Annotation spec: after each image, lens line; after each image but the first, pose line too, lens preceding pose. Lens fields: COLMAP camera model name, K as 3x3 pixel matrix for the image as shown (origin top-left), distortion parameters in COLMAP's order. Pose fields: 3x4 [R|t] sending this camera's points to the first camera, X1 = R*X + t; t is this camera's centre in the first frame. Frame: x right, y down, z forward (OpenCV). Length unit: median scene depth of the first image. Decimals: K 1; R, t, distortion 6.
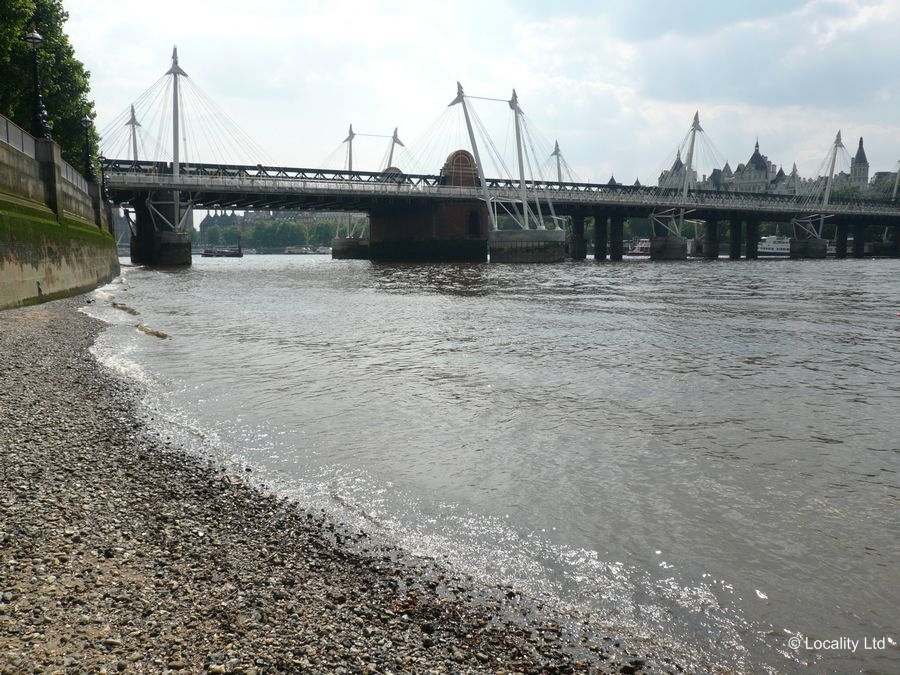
lens RADIAL K [[763.6, 0, 449.7], [0, 763.6, 337.1], [0, 0, 1]] dist [-0.051812, 0.045681]
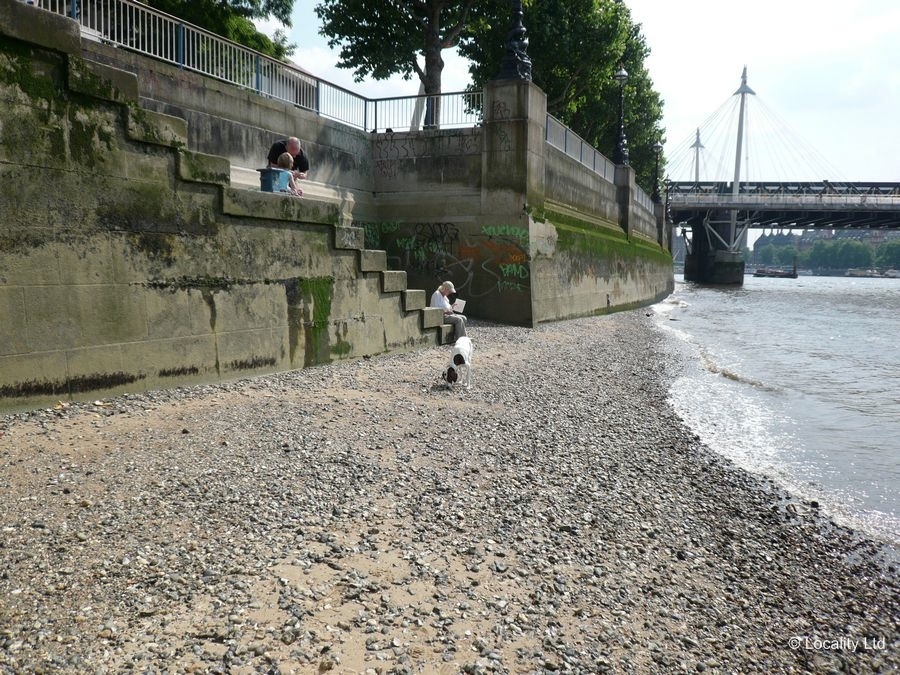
lens RADIAL K [[763.6, 0, 450.2], [0, 763.6, 336.9], [0, 0, 1]] dist [-0.051812, 0.045681]
pose [[0.769476, 0.076411, -0.634088, -0.001970], [-0.092318, 0.995698, 0.007958, 0.000229], [0.631968, 0.052414, 0.773220, -0.001013]]
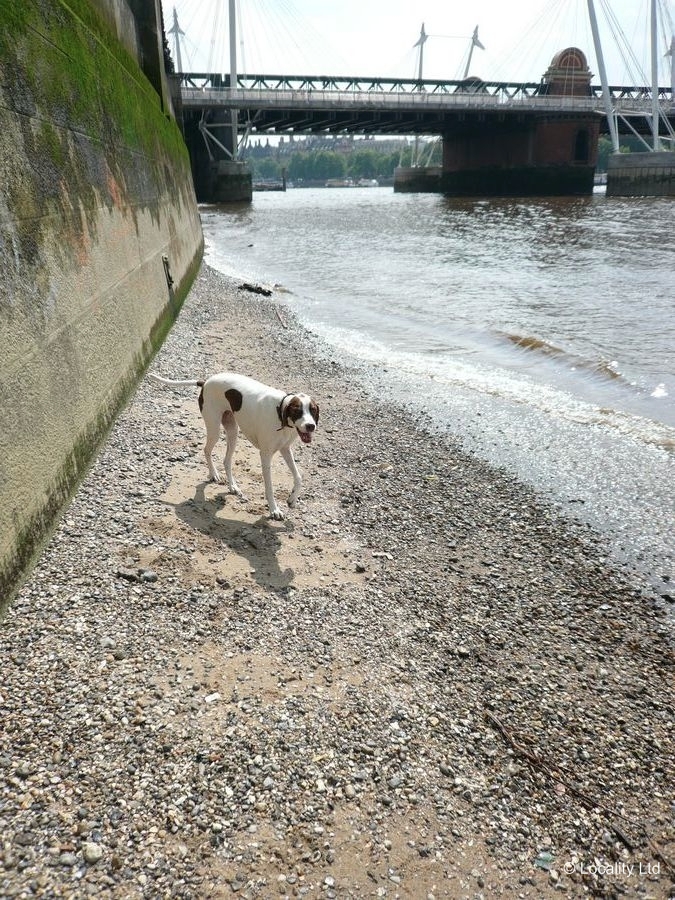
lens RADIAL K [[763.6, 0, 317.1], [0, 763.6, 452.9], [0, 0, 1]] dist [-0.051812, 0.045681]
pose [[0.978547, 0.055685, -0.198356, -0.073546], [-0.009321, 0.973760, 0.227385, -0.012381], [0.205813, -0.220658, 0.953389, 0.119814]]
